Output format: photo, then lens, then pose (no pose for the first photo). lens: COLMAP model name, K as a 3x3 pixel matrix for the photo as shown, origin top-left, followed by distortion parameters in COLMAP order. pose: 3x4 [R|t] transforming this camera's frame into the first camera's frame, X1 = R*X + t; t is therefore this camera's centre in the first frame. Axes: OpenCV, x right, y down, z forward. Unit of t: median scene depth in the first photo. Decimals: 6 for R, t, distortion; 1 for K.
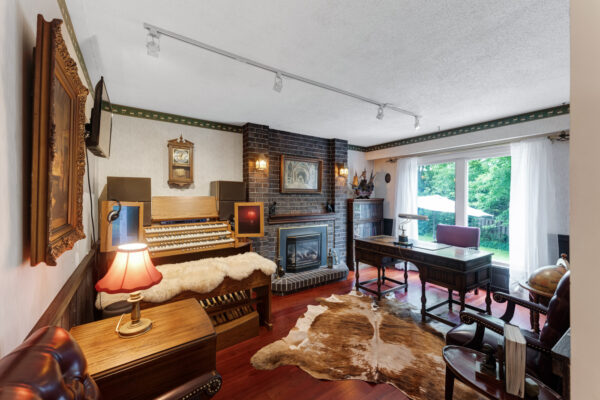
lens RADIAL K [[243.7, 0, 297.5], [0, 243.7, 195.7], [0, 0, 1]] dist [0.019766, 0.000452]
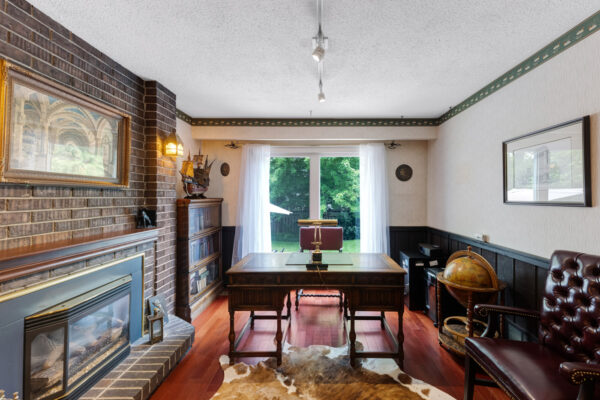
lens RADIAL K [[243.7, 0, 304.0], [0, 243.7, 197.5], [0, 0, 1]] dist [0.019766, 0.000452]
pose [[0.553697, -0.007018, 0.832689, -0.105715], [-0.002358, 0.999947, 0.009996, 0.002961], [-0.832715, -0.007498, 0.553651, 0.453862]]
